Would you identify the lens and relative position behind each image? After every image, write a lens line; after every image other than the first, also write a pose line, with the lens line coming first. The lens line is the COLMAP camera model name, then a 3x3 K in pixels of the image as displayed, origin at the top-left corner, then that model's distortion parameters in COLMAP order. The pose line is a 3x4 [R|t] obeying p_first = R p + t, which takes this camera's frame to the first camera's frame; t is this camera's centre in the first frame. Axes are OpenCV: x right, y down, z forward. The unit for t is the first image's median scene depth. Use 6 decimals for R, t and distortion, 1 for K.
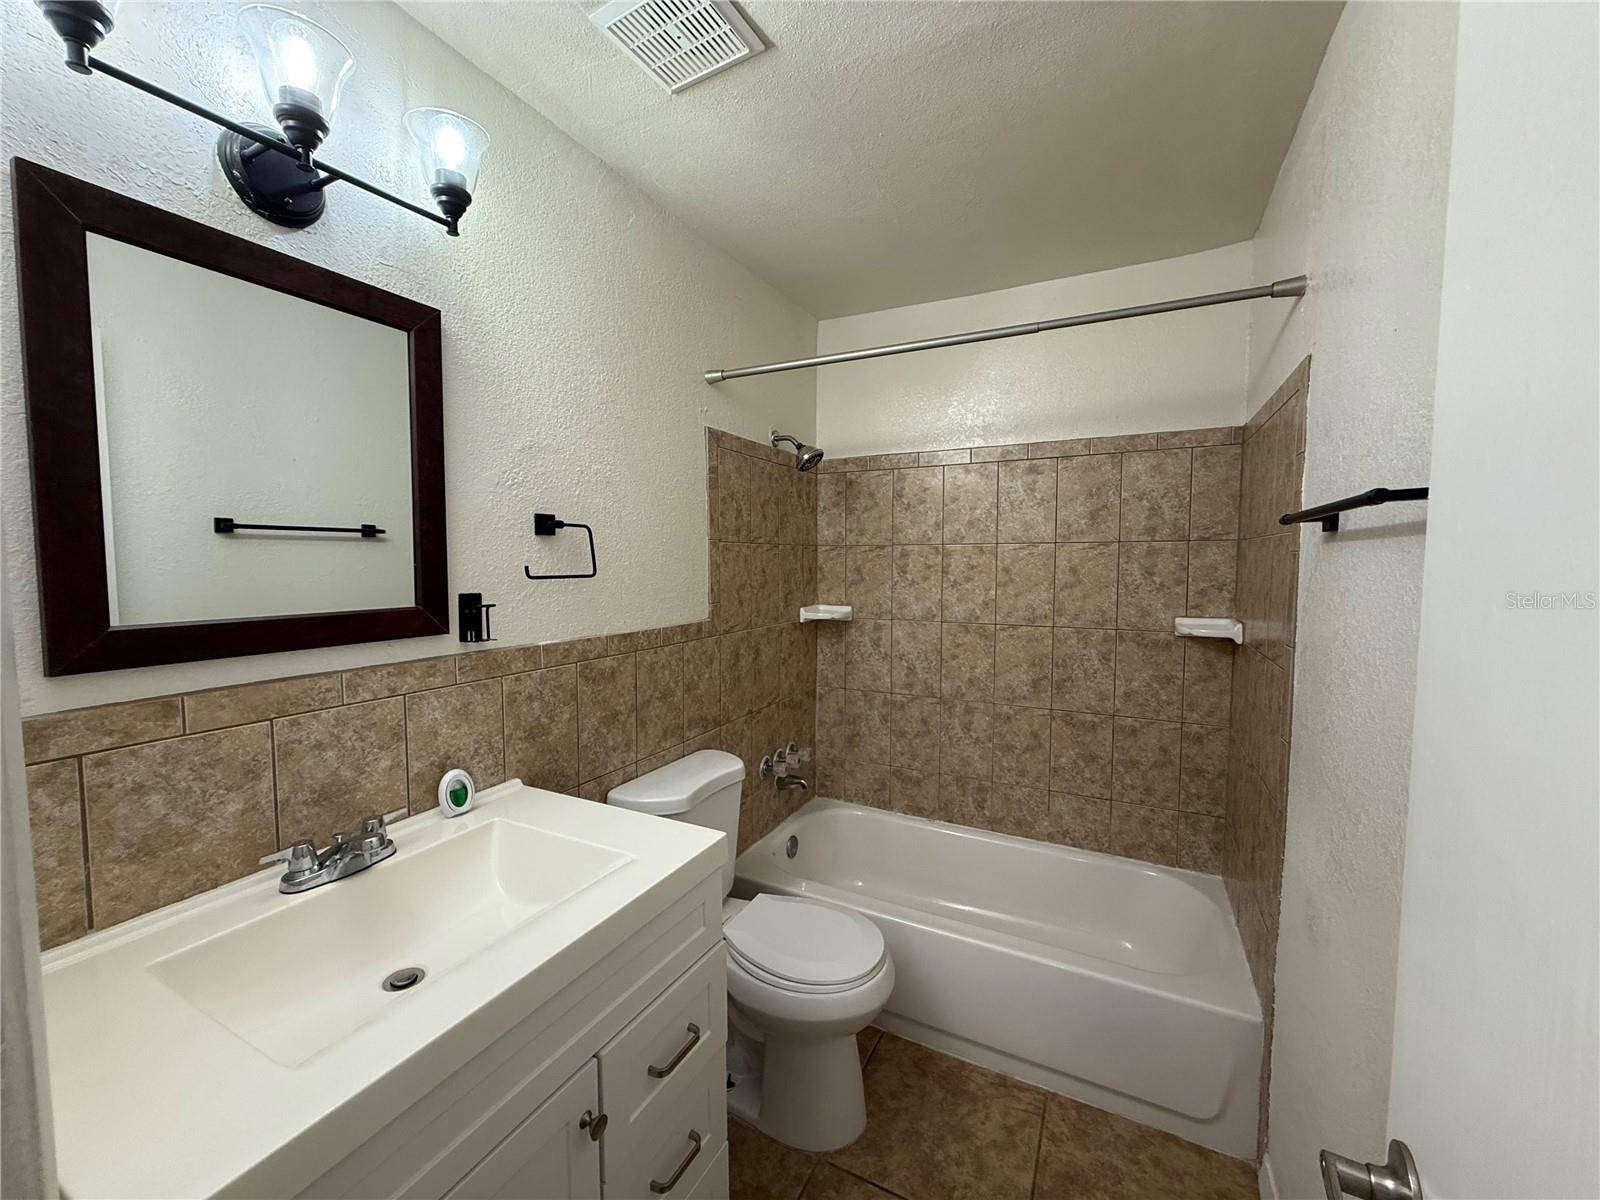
lens RADIAL K [[630.0, 0, 793.0], [0, 630.0, 601.3], [0, 0, 1]] dist [0.000364, 0.000379]
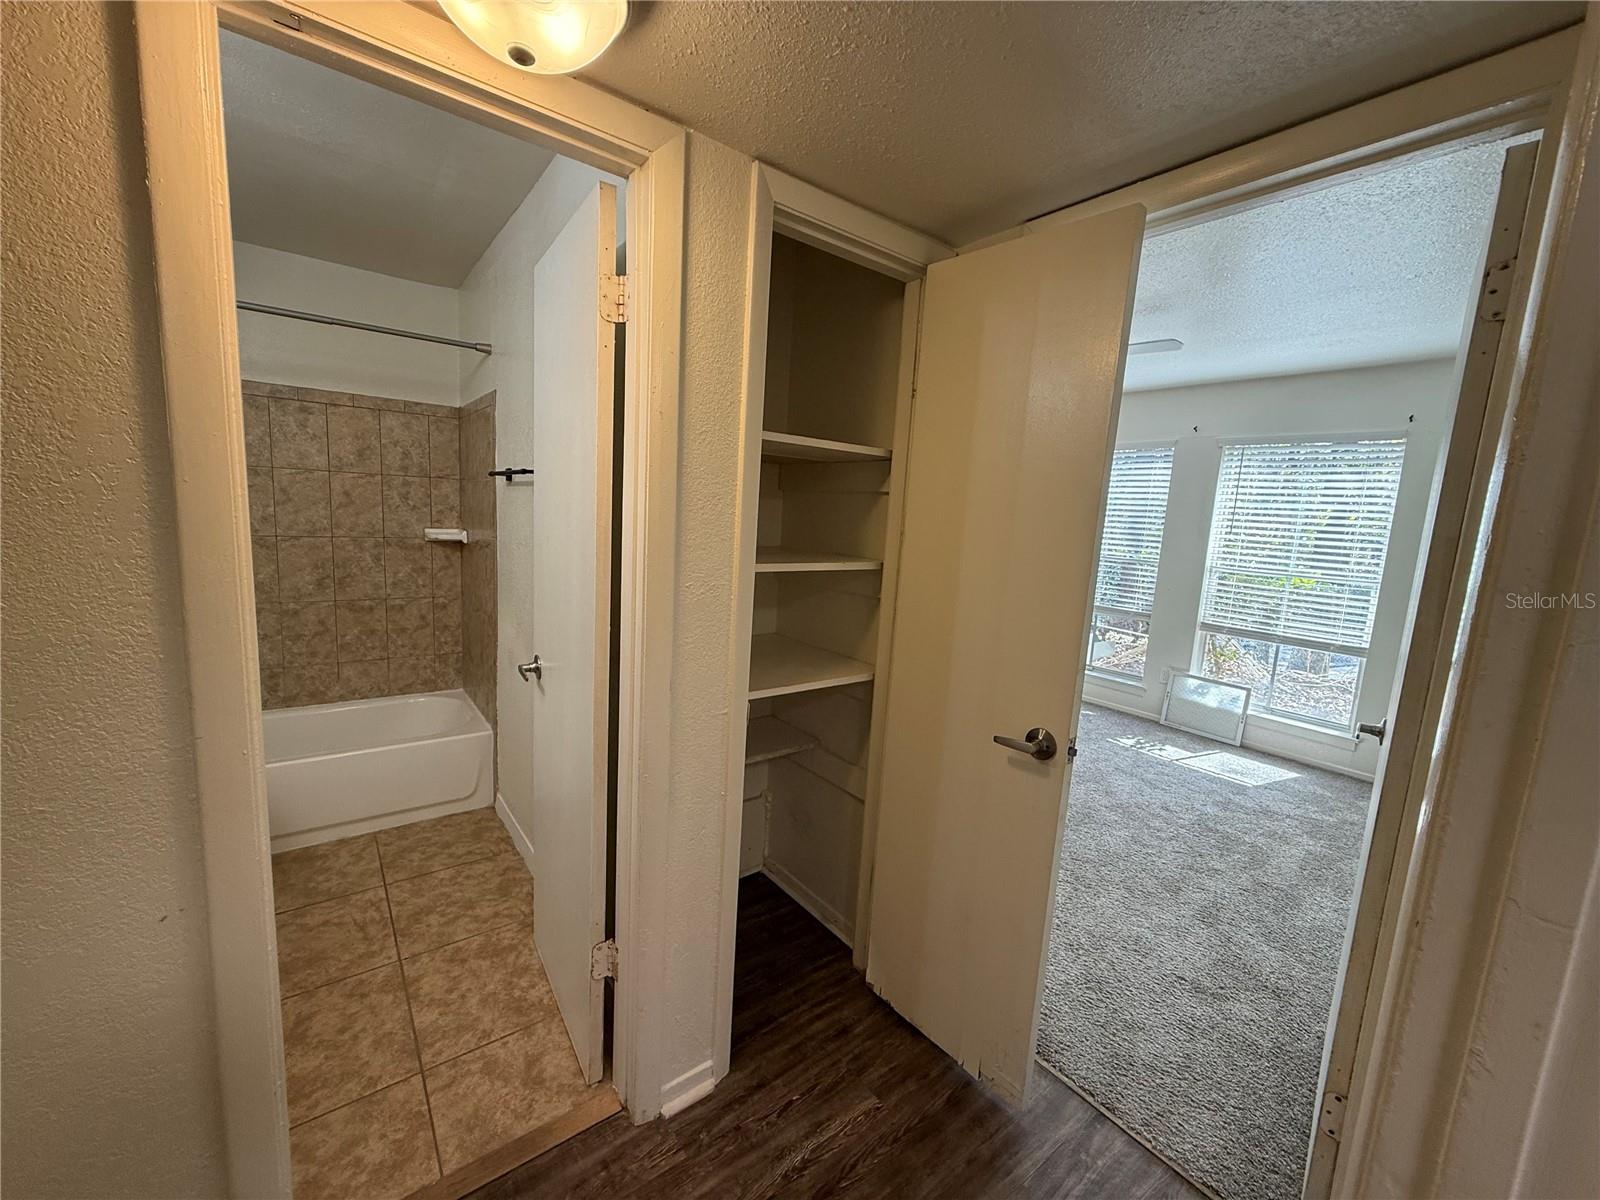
lens RADIAL K [[630.0, 0, 793.4], [0, 630.0, 597.5], [0, 0, 1]] dist [0.000364, 0.000379]
pose [[0.425268, -0.098402, 0.899703, -0.379685], [0.005133, 0.994318, 0.106324, 0.033027], [-0.905053, -0.040598, 0.423356, -0.431228]]
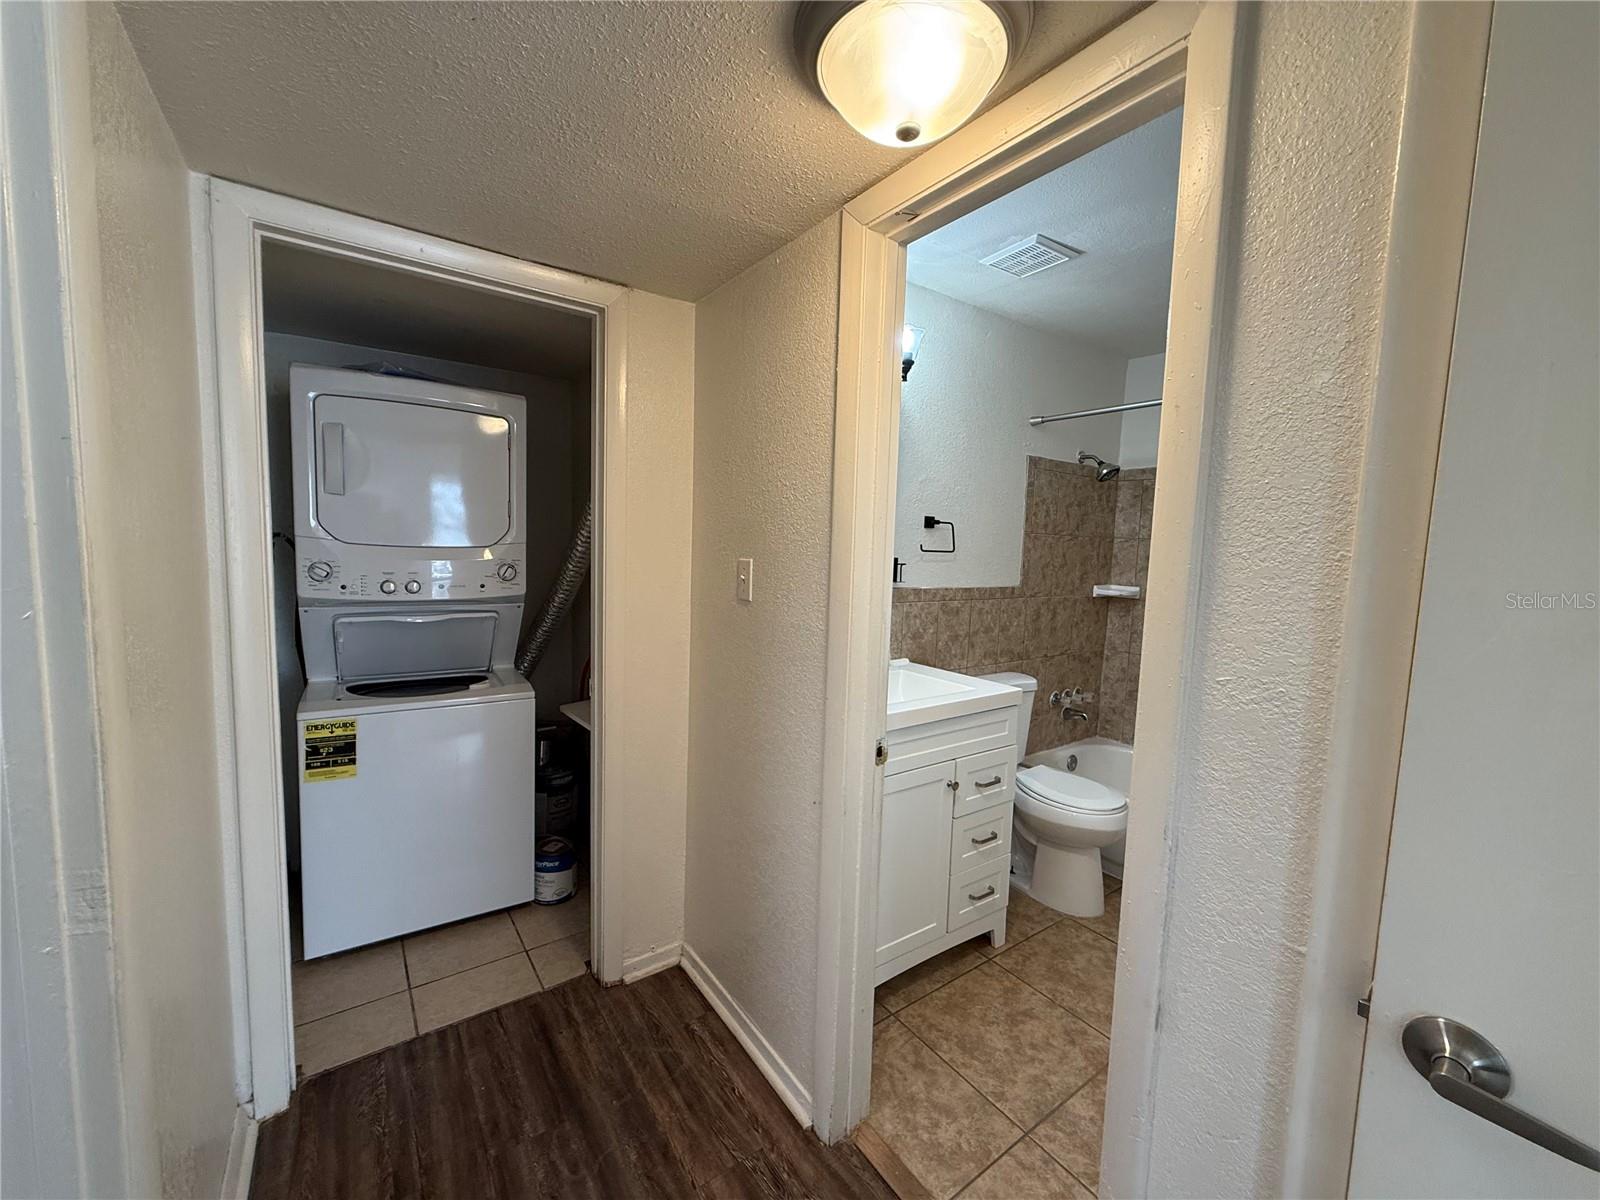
lens RADIAL K [[630.0, 0, 798.1], [0, 630.0, 599.4], [0, 0, 1]] dist [0.000364, 0.000379]
pose [[0.889797, 0.071853, -0.450664, 0.065949], [-0.064166, 0.997415, 0.032336, 0.042265], [0.451823, 0.000144, 0.892108, -0.507500]]
